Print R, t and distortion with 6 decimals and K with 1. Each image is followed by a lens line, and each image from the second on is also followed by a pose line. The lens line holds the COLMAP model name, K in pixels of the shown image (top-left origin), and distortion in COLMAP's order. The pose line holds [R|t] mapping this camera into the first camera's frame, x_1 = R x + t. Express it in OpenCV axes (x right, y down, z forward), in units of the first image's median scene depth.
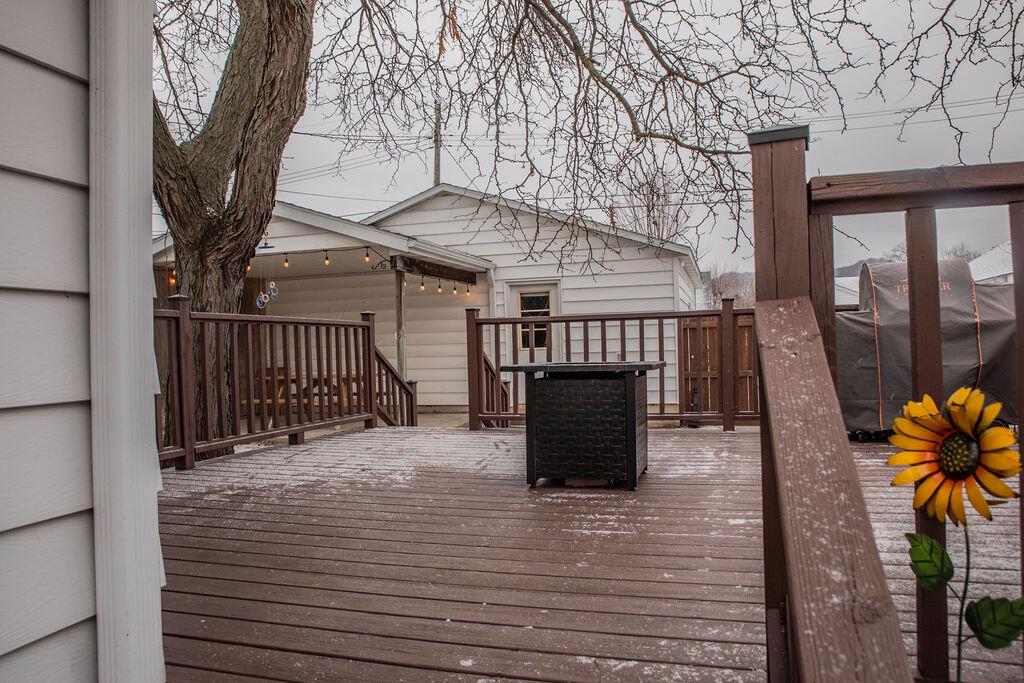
lens RADIAL K [[707.2, 0, 512.0], [0, 707.2, 341.5], [0, 0, 1]] dist [-0.132387, 0.090869]
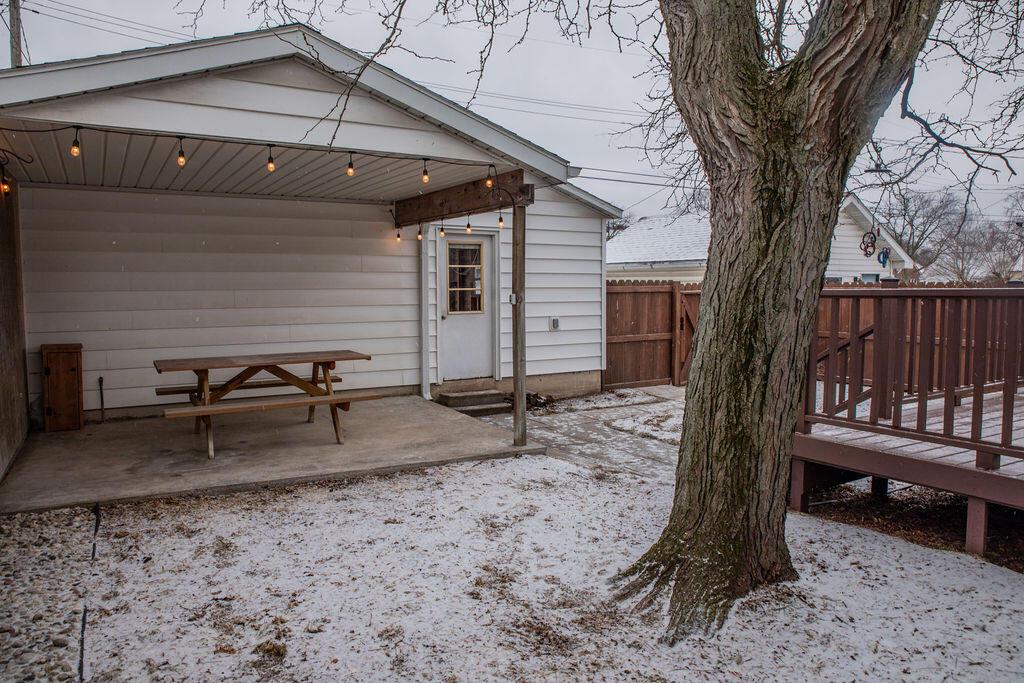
lens RADIAL K [[688.4, 0, 505.8], [0, 688.4, 342.5], [0, 0, 1]] dist [-0.135776, 0.095631]
pose [[0.677650, -0.035397, 0.734532, -0.674796], [-0.015219, 0.997952, 0.062131, -0.008667], [-0.735227, -0.053281, 0.675723, 0.550622]]
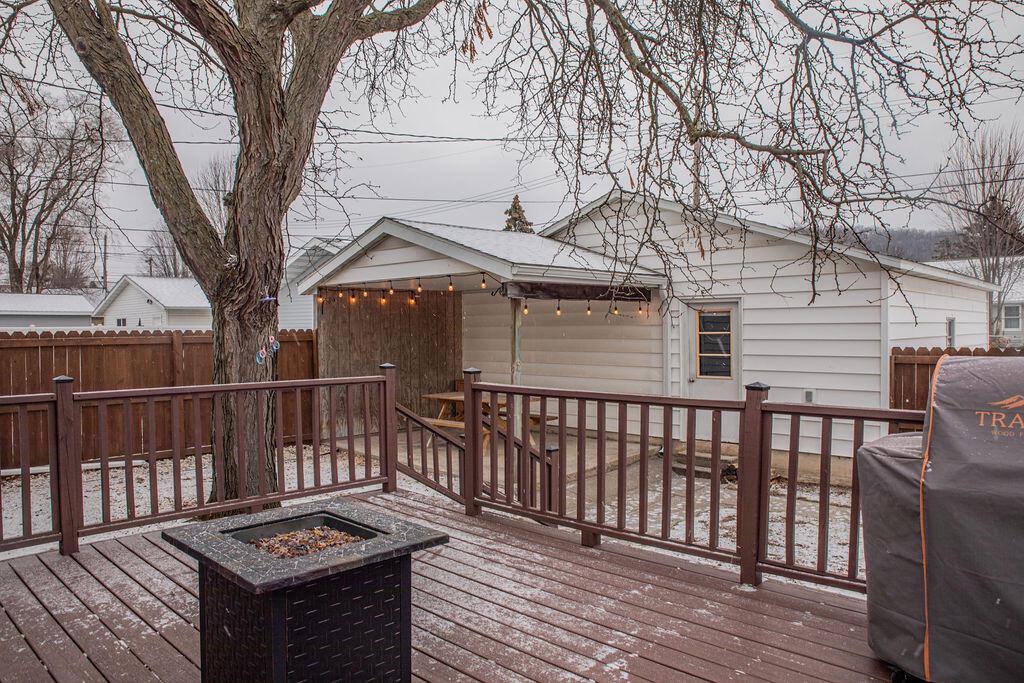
lens RADIAL K [[688.4, 0, 505.8], [0, 688.4, 342.5], [0, 0, 1]] dist [-0.135776, 0.095631]
pose [[0.898008, 0.025591, -0.439235, 0.221140], [-0.014658, 0.999493, 0.028265, -0.068147], [0.439735, -0.018944, 0.897928, 0.195401]]
